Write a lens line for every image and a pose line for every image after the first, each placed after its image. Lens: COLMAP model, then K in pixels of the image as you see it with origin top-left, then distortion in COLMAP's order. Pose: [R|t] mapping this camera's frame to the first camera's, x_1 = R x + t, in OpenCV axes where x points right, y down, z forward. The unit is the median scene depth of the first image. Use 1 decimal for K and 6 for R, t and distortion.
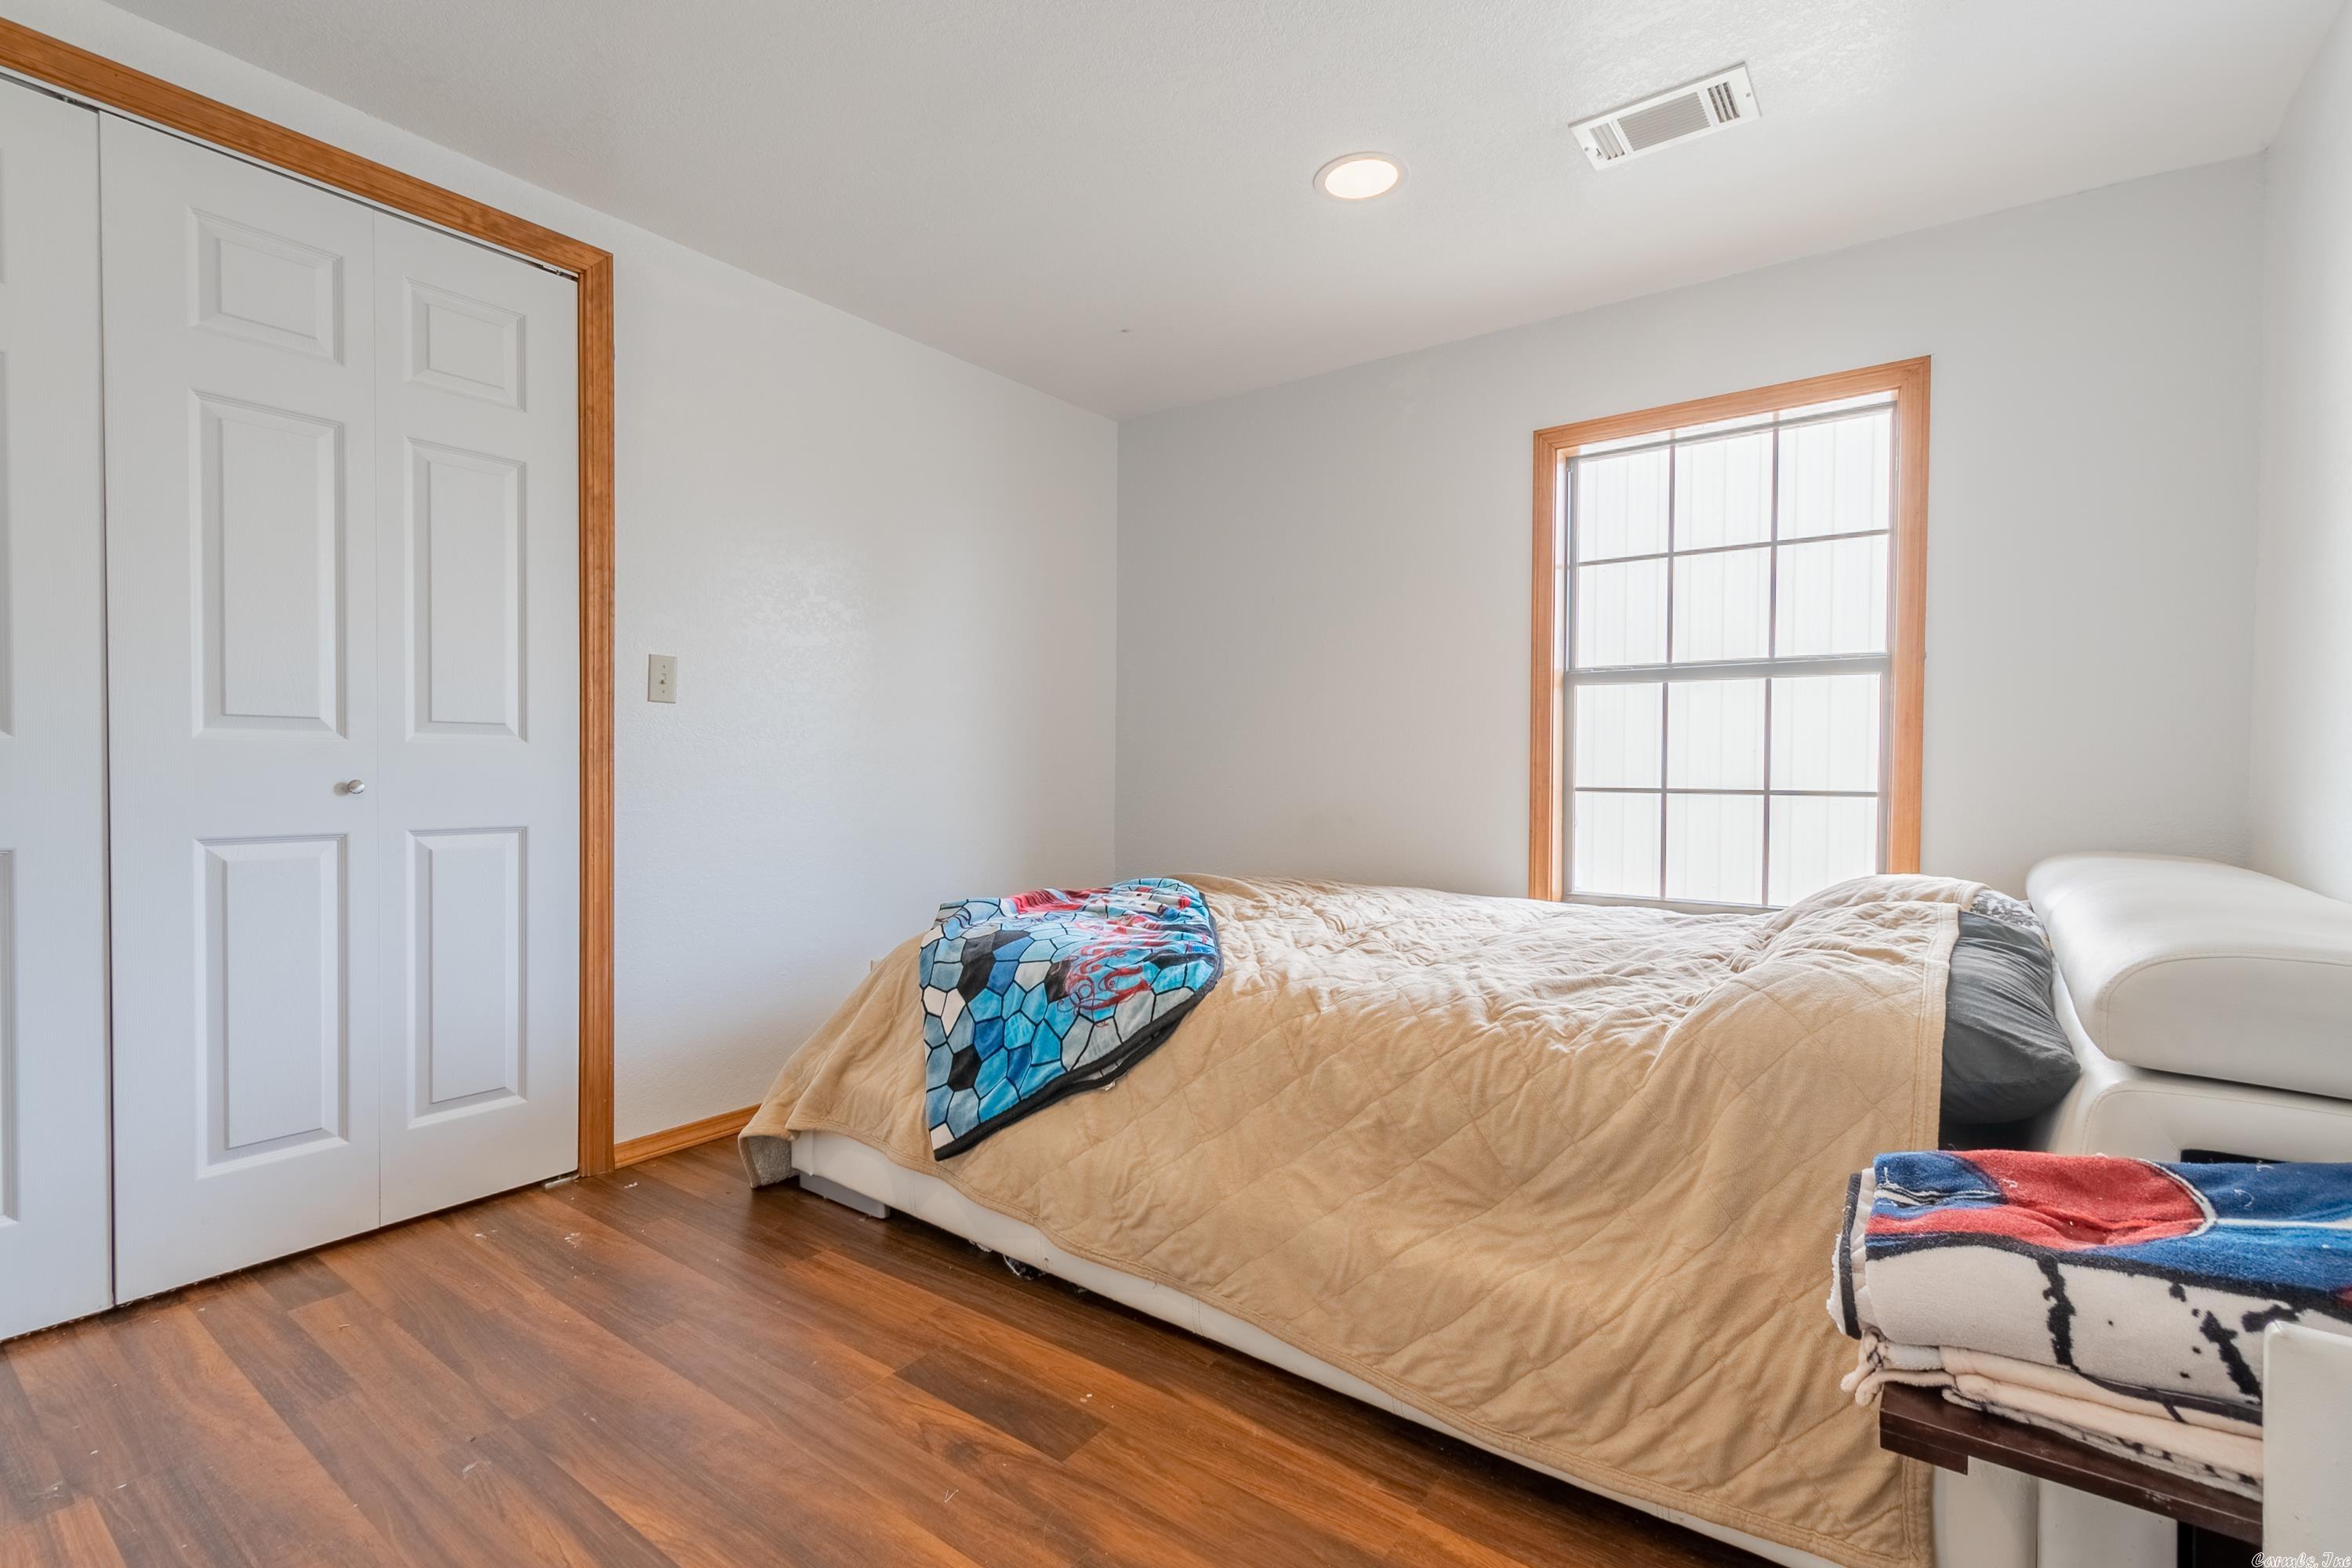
lens RADIAL K [[1040.8, 0, 1172.3], [0, 1040.8, 793.3], [0, 0, 1]] dist [0.002182, -0.000791]
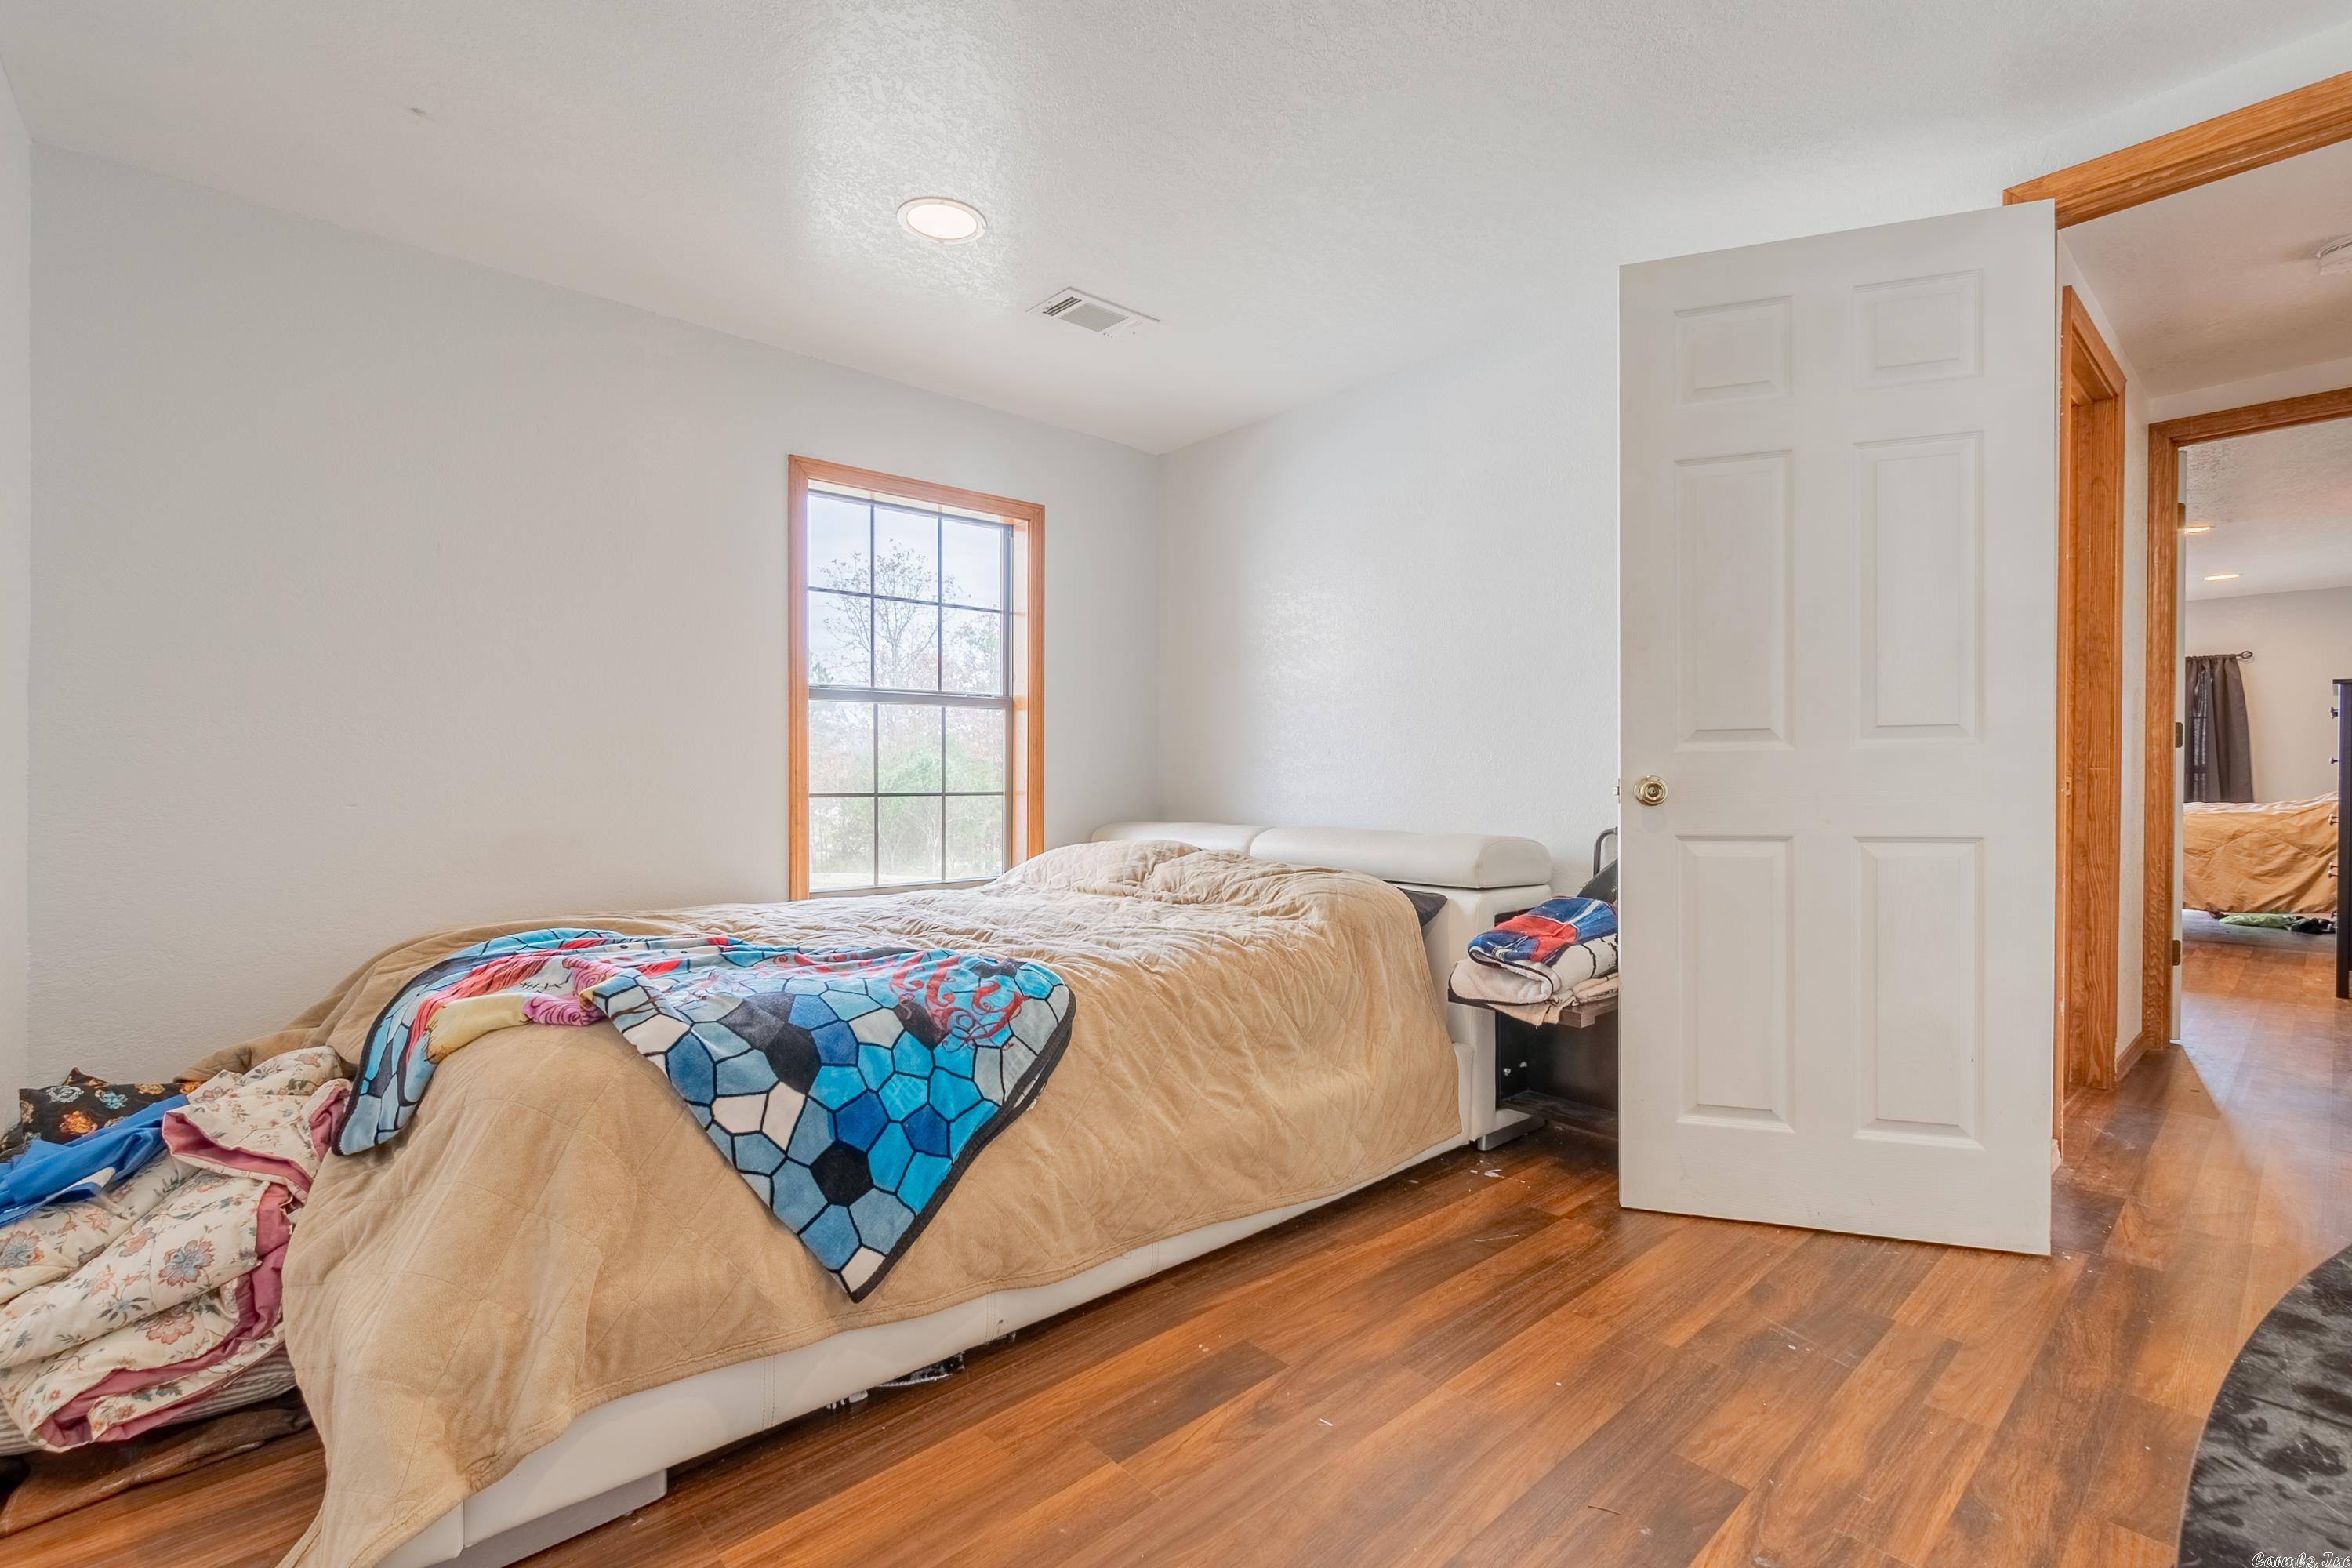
lens RADIAL K [[1040.8, 0, 1172.3], [0, 1040.8, 793.3], [0, 0, 1]] dist [0.002182, -0.000791]
pose [[0.209399, -0.016970, 0.977683, -0.867926], [0.024601, 0.999624, 0.012081, -0.013877], [-0.977521, 0.021522, 0.209738, 0.593113]]
